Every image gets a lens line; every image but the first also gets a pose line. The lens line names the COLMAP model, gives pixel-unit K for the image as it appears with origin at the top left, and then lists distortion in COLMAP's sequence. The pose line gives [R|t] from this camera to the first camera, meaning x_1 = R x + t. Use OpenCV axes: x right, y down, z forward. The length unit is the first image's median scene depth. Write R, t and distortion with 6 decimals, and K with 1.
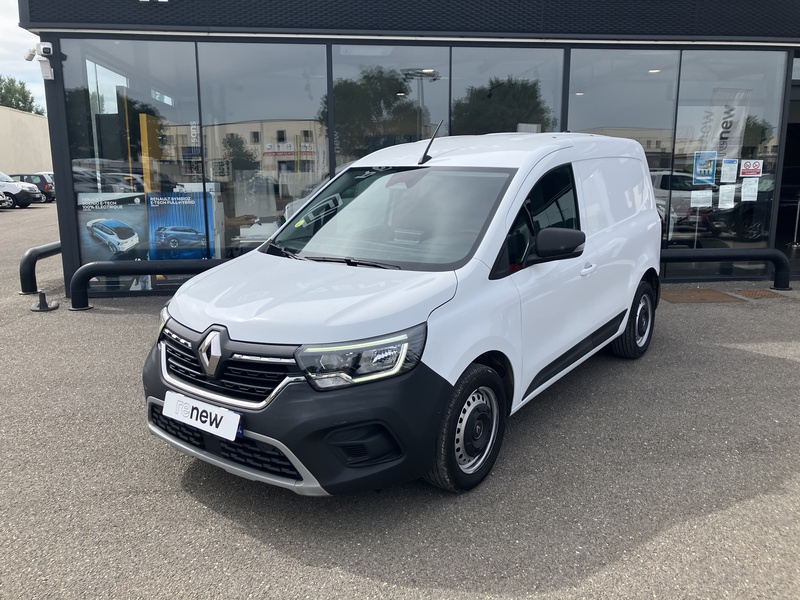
lens RADIAL K [[656.1, 0, 406.5], [0, 656.1, 296.5], [0, 0, 1]] dist [0.024585, -0.012146]
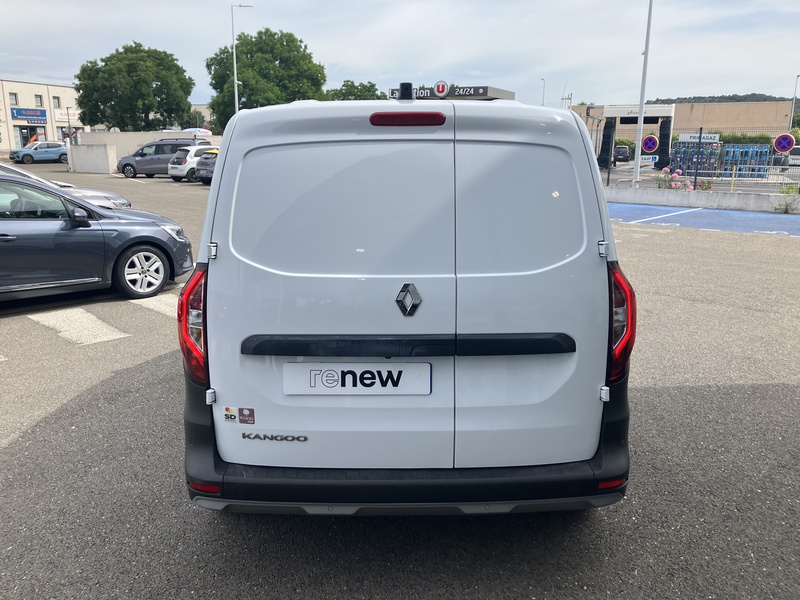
lens RADIAL K [[657.2, 0, 400.0], [0, 657.2, 300.0], [0, 0, 1]] dist [0.025071, -0.010624]
pose [[-0.798573, 0.140384, -0.585297, 0.855696], [-0.116900, 0.917729, 0.379615, -0.476807], [0.590436, 0.371572, -0.716463, 2.264575]]
